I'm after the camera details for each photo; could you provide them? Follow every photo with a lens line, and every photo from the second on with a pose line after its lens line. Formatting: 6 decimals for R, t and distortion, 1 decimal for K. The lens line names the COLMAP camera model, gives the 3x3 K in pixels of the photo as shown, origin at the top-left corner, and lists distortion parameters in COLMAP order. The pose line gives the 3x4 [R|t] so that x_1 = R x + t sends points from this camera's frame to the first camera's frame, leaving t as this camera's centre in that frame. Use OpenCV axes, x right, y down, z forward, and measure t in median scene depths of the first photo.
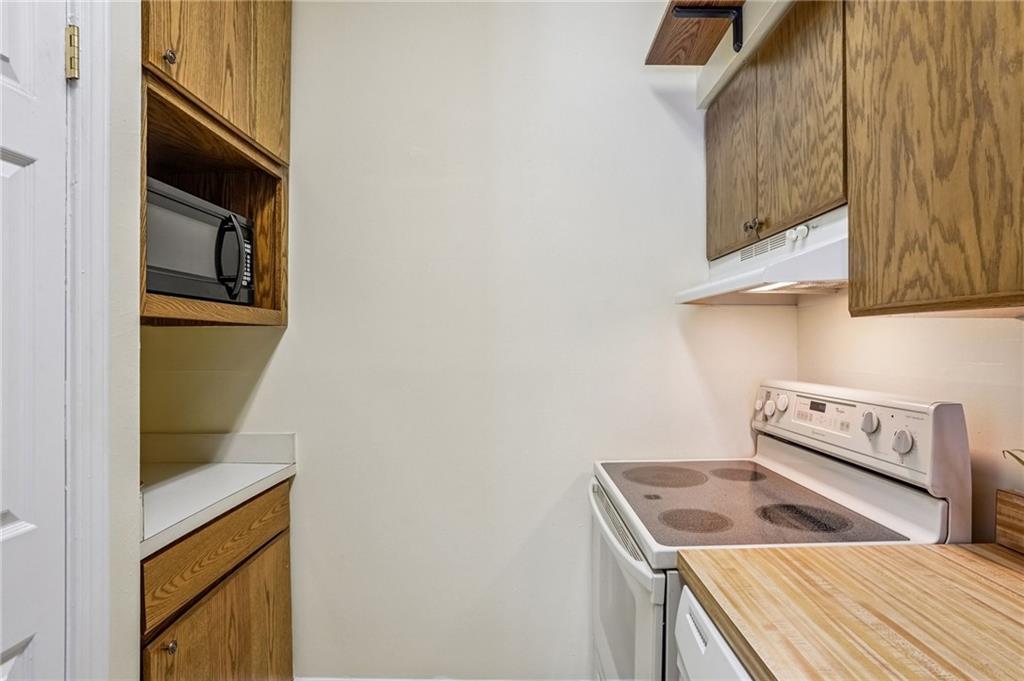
lens RADIAL K [[513.2, 0, 512.0], [0, 513.2, 340.5], [0, 0, 1]] dist [-0.059644, 0.027688]
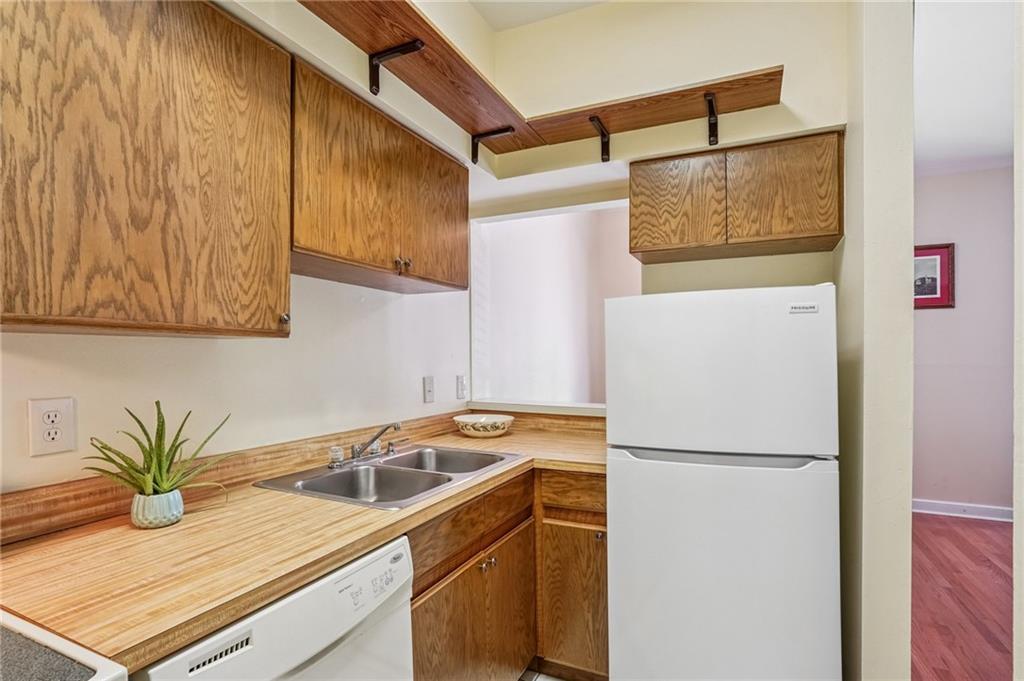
lens RADIAL K [[513.2, 0, 512.0], [0, 513.2, 340.5], [0, 0, 1]] dist [-0.059644, 0.027688]
pose [[-0.916151, 0.022172, 0.400220, -0.545887], [0.005813, 0.999099, -0.042041, 0.026462], [-0.400792, -0.036189, -0.915454, 1.741614]]
